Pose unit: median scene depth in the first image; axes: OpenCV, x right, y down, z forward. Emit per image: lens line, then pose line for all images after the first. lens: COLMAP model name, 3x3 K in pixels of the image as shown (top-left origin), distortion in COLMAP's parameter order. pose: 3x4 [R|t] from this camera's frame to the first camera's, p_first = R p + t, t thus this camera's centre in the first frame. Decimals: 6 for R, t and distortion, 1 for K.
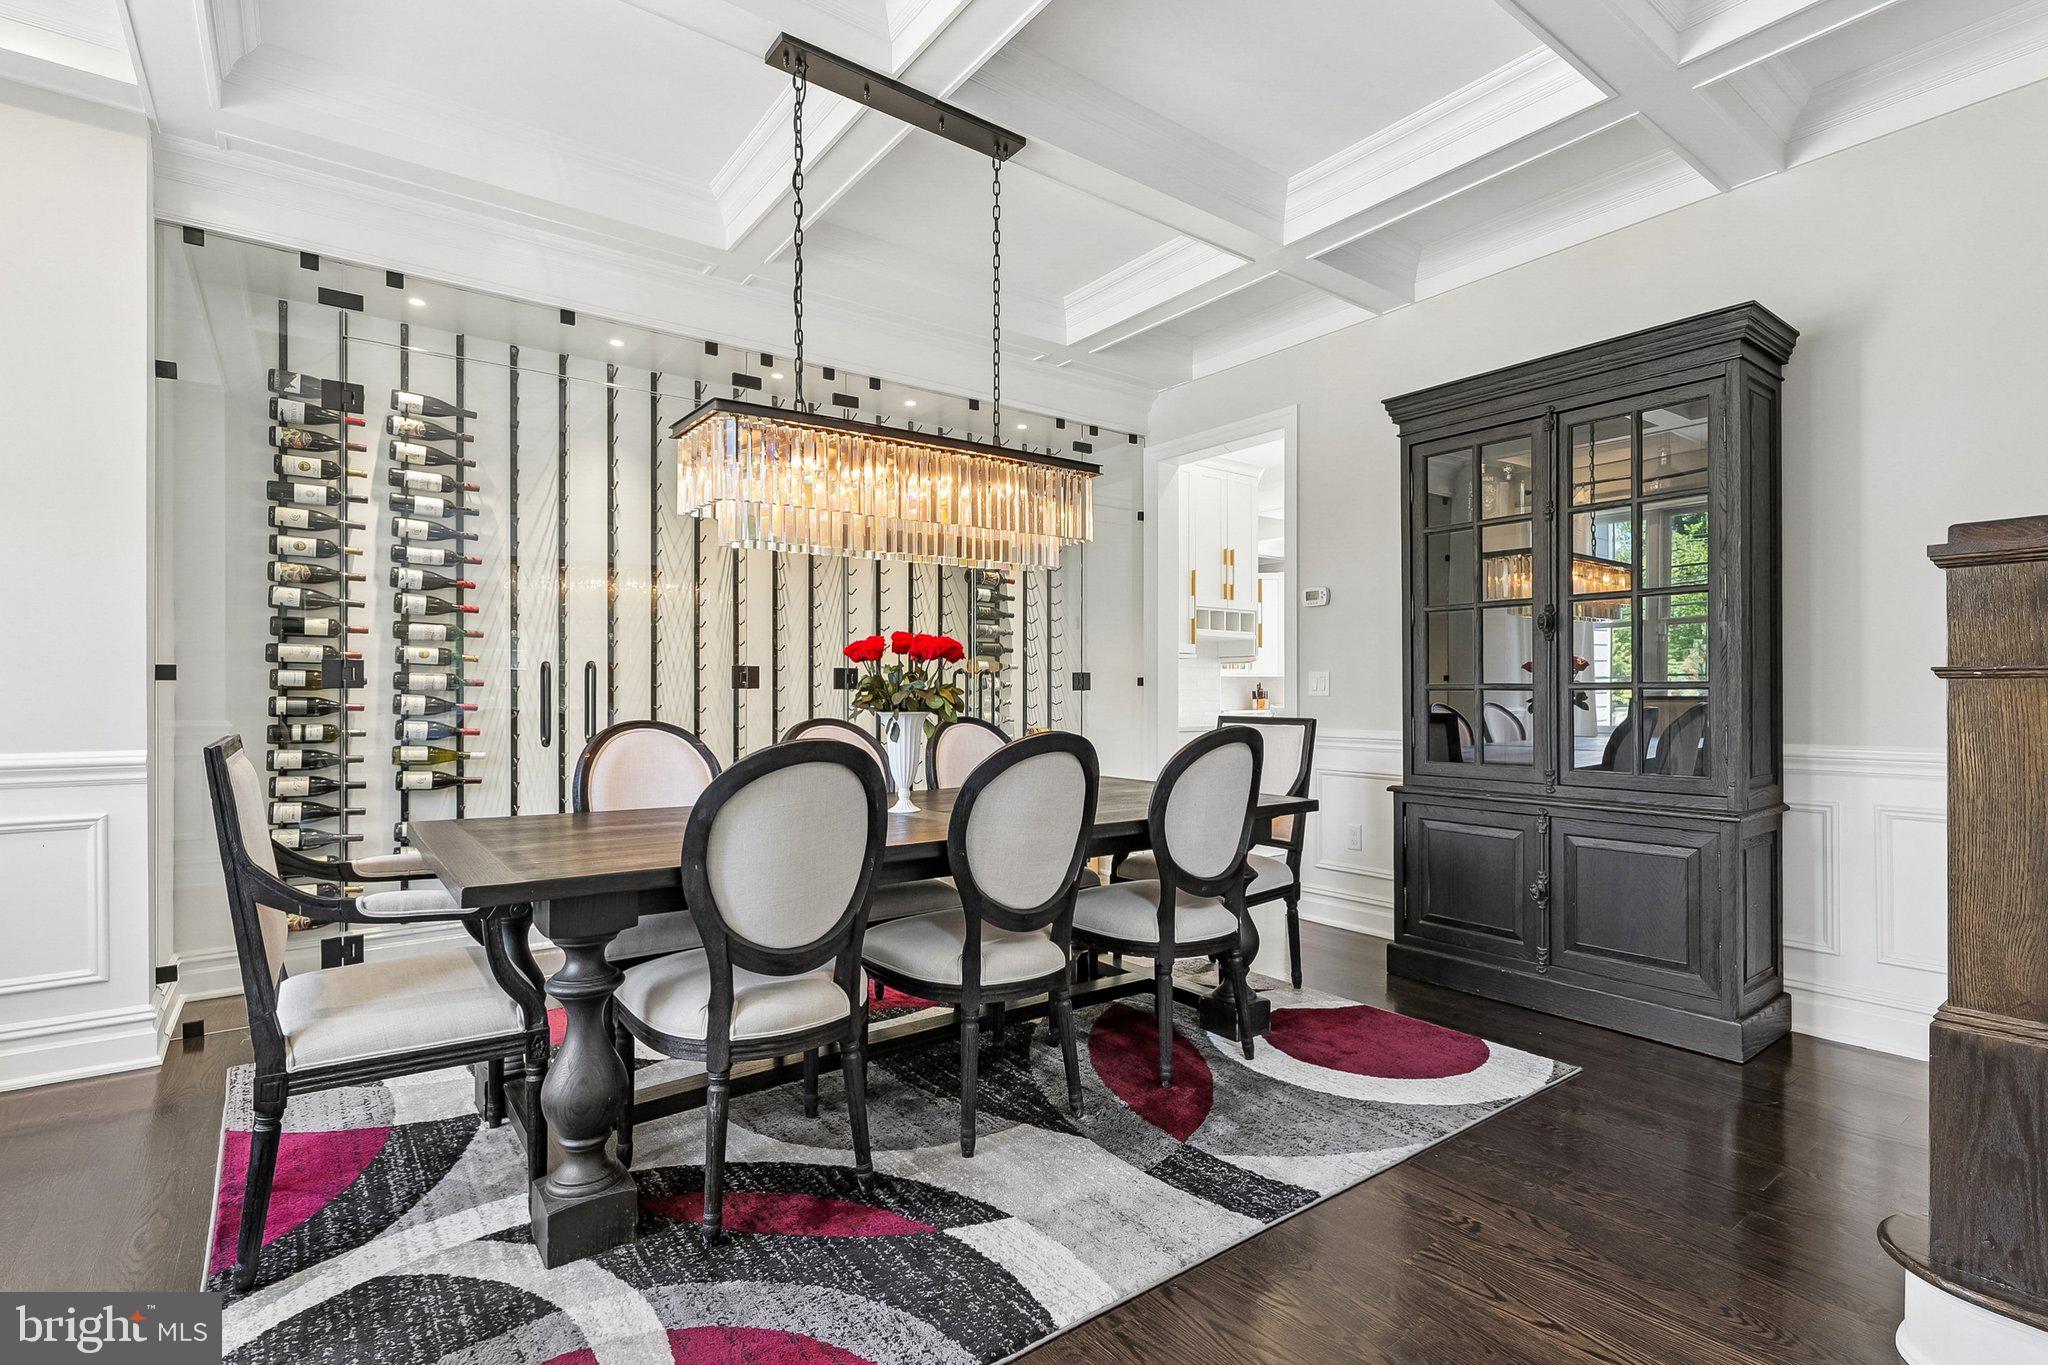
lens RADIAL K [[957.4, 0, 1040.7], [0, 957.4, 696.1], [0, 0, 1]] dist [0.001181, -0.001653]
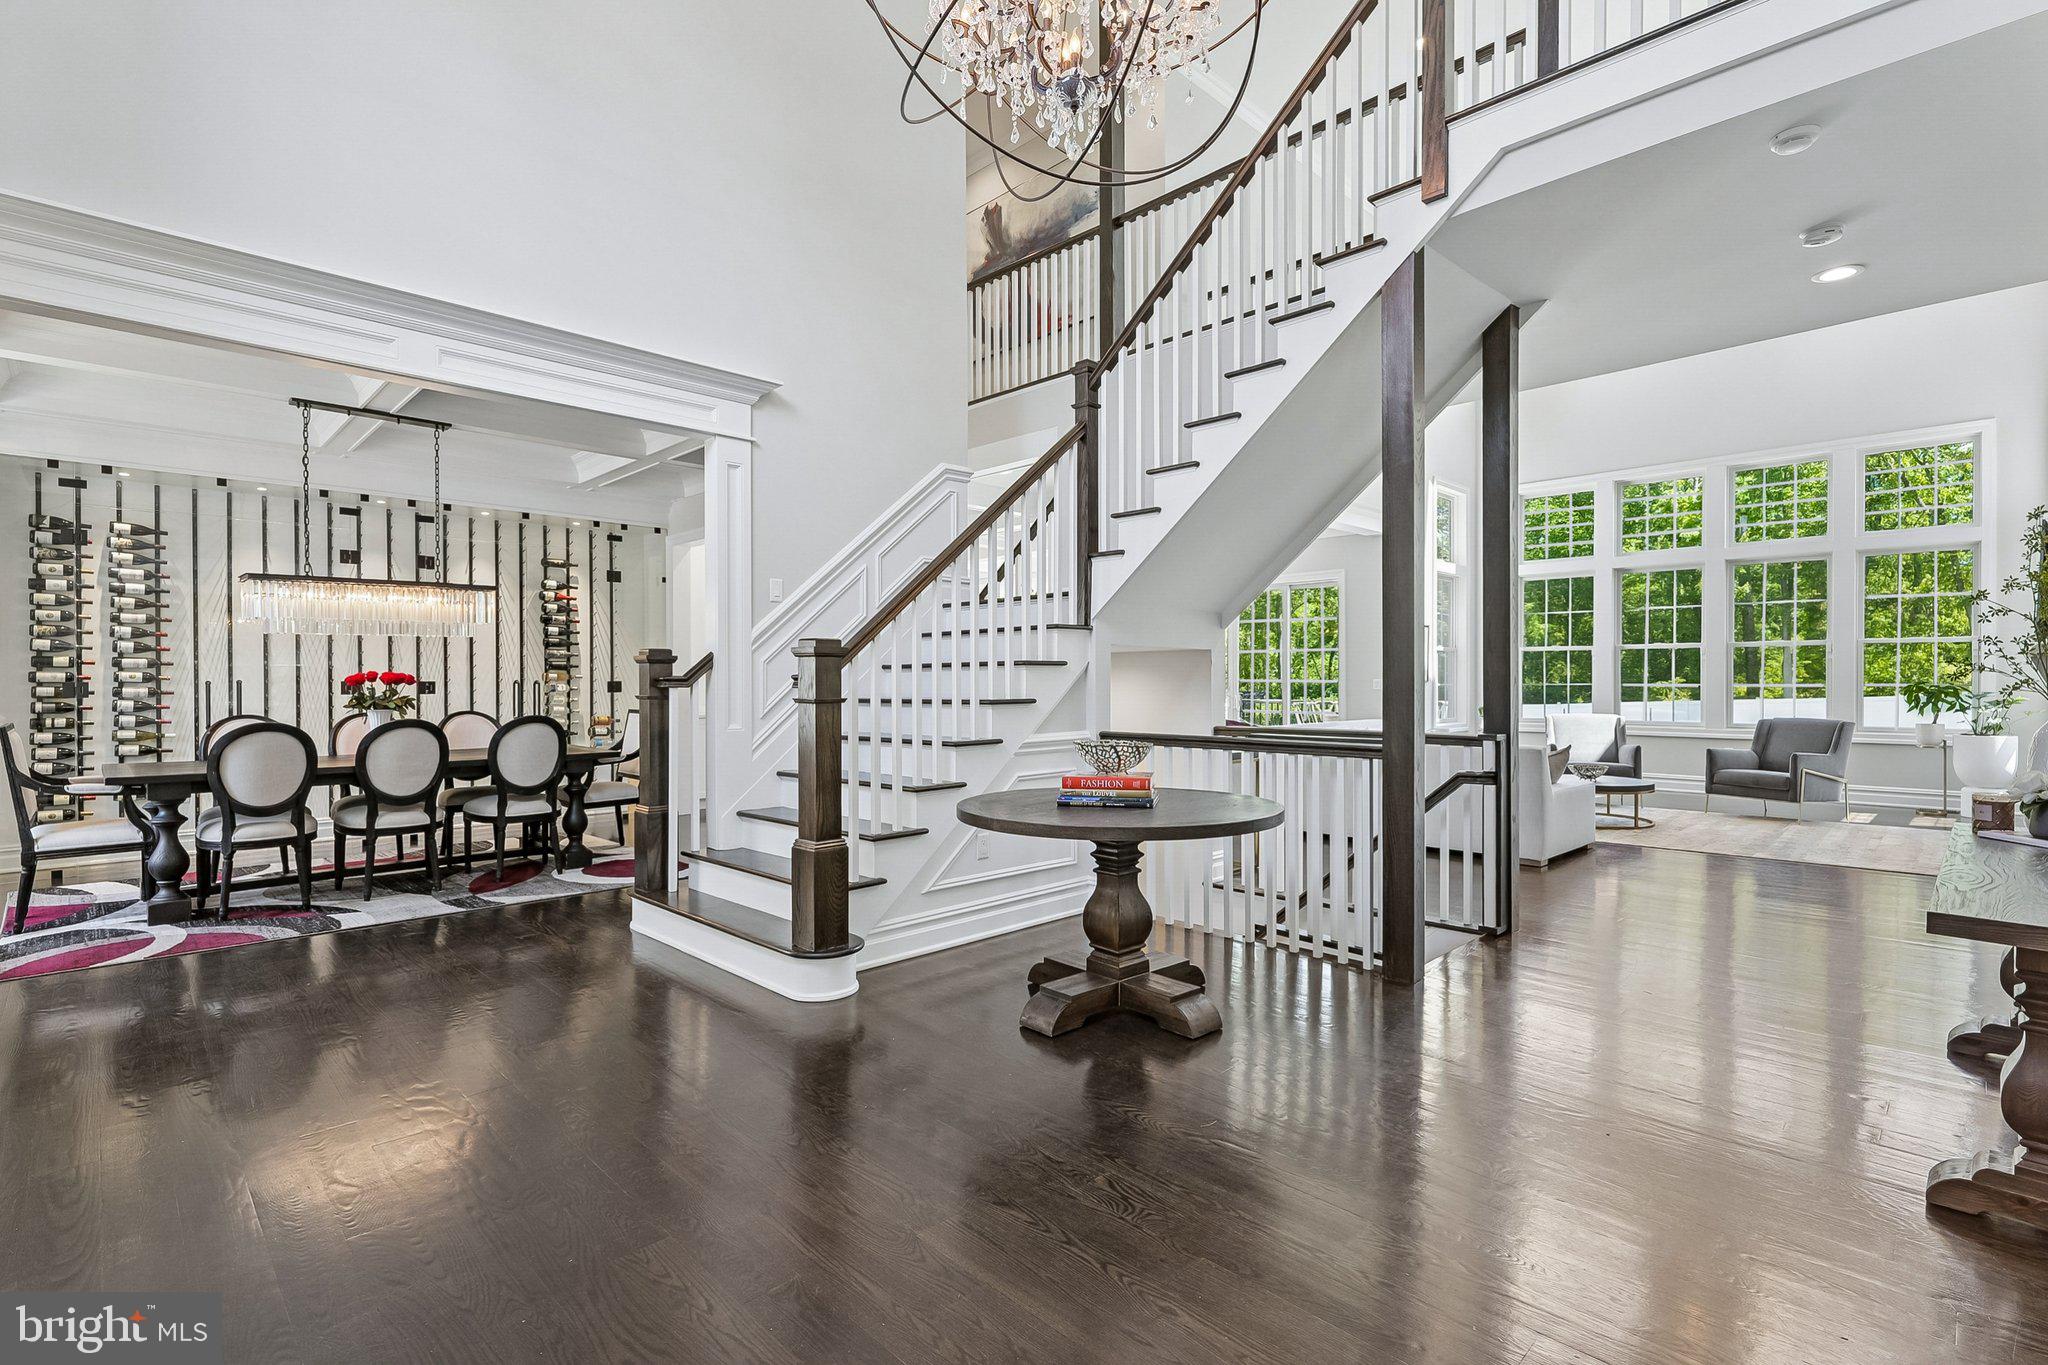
lens RADIAL K [[957.4, 0, 1038.0], [0, 957.4, 691.3], [0, 0, 1]] dist [0.001181, -0.001653]
pose [[0.992059, -0.002389, 0.125749, 0.770458], [0.001569, 0.999977, 0.006615, -0.026775], [-0.125762, -0.006365, 0.992040, -0.929382]]
